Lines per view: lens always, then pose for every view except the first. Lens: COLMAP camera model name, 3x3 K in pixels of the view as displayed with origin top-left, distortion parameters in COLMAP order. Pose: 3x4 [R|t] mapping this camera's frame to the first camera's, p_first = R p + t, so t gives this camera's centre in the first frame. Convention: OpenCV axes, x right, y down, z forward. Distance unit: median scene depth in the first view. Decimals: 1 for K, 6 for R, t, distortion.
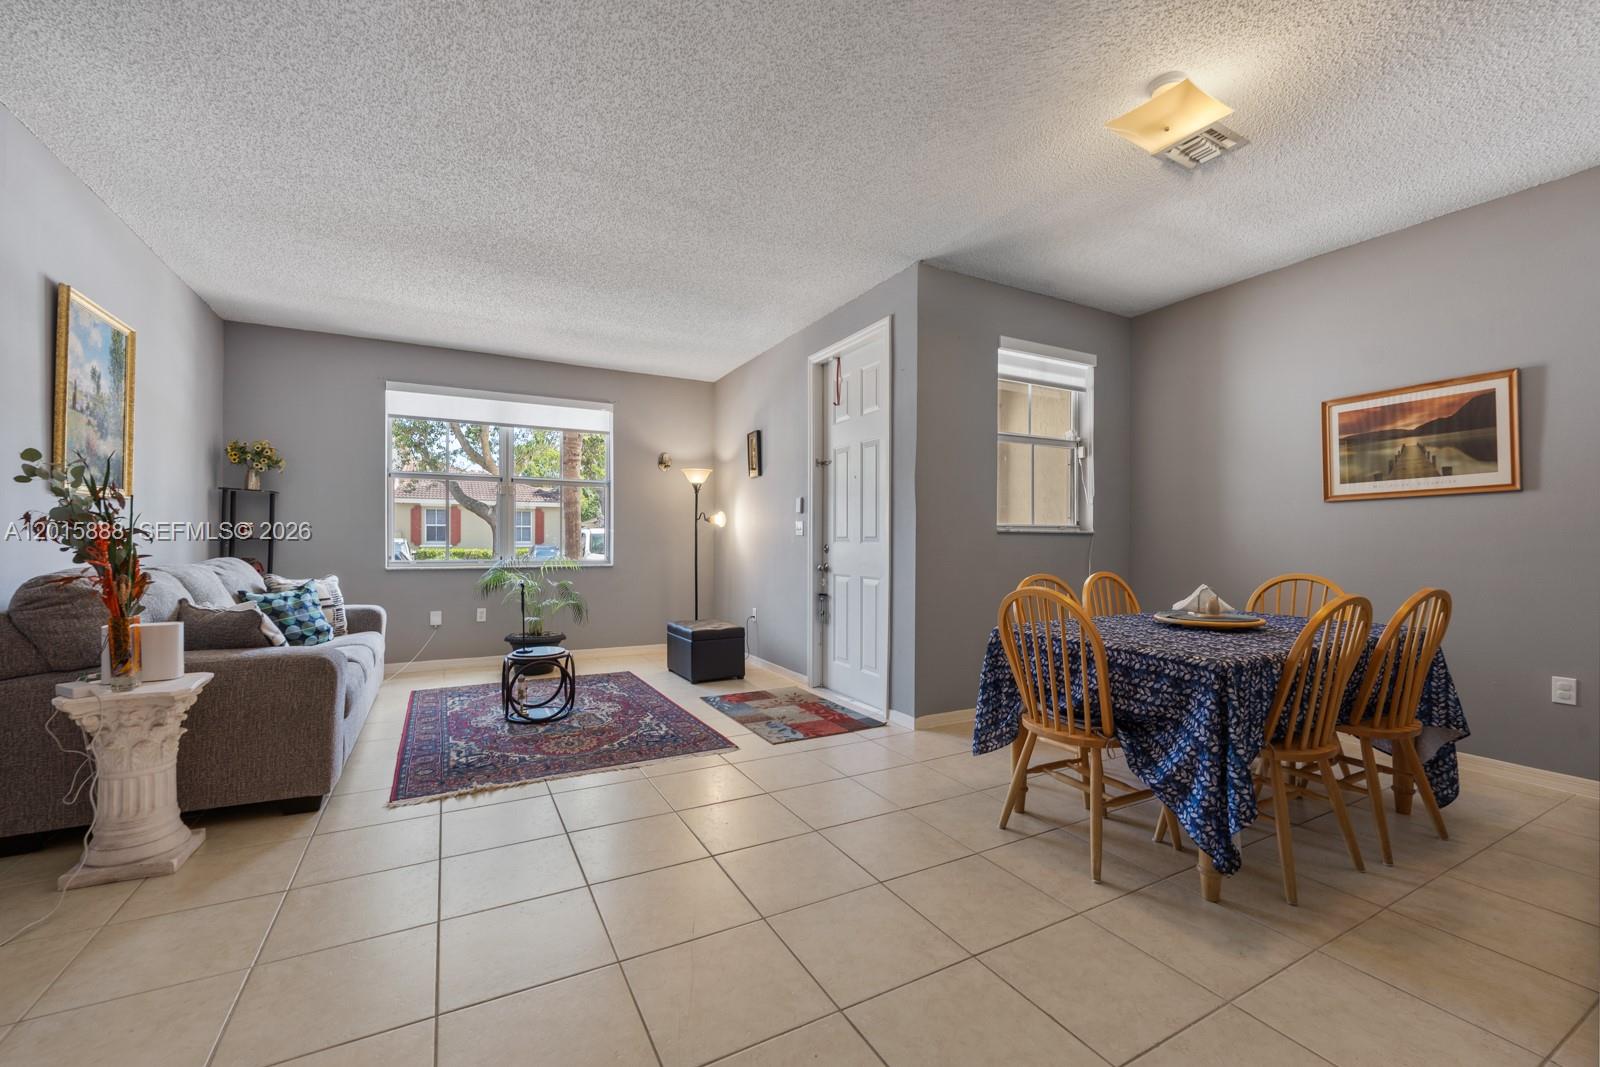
lens RADIAL K [[653.1, 0, 798.5], [0, 653.1, 539.5], [0, 0, 1]] dist [0.000342, -0.000212]
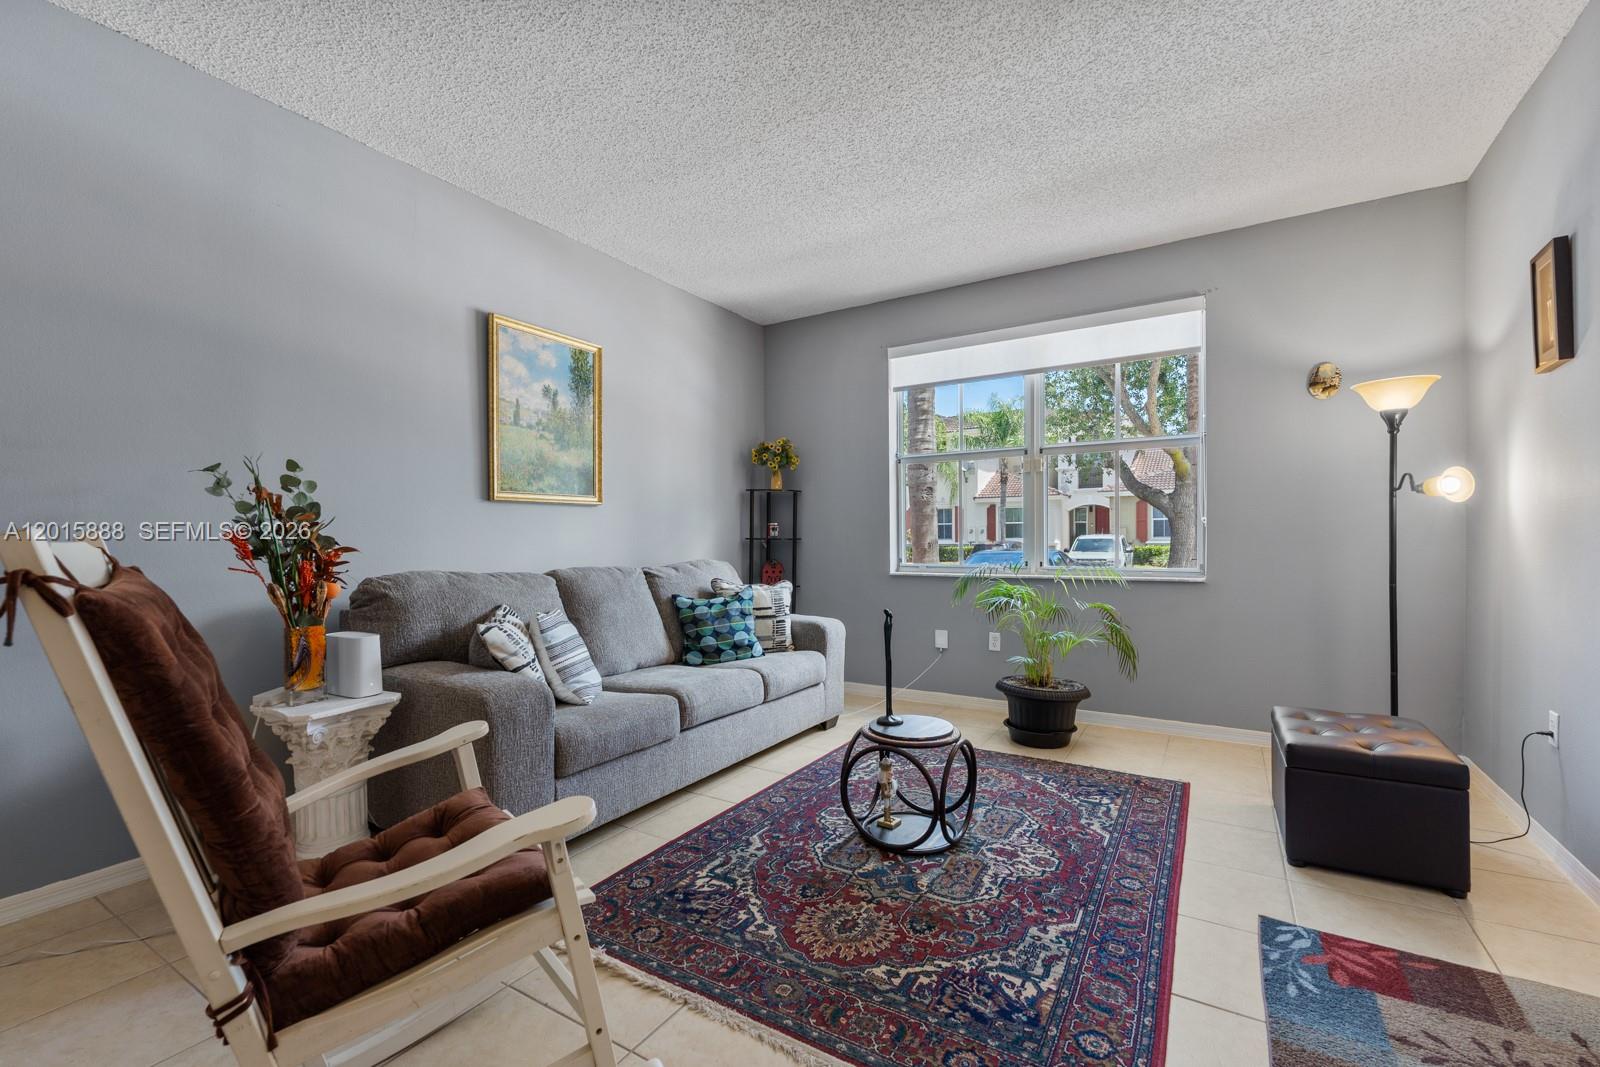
lens RADIAL K [[689.4, 0, 777.0], [0, 689.4, 545.2], [0, 0, 1]] dist [0.000507, -0.000120]
pose [[0.481852, 0.001359, -0.876251, 0.104471], [0.011279, 0.999906, 0.007753, -0.000204], [0.876180, -0.013619, 0.481792, 0.647584]]
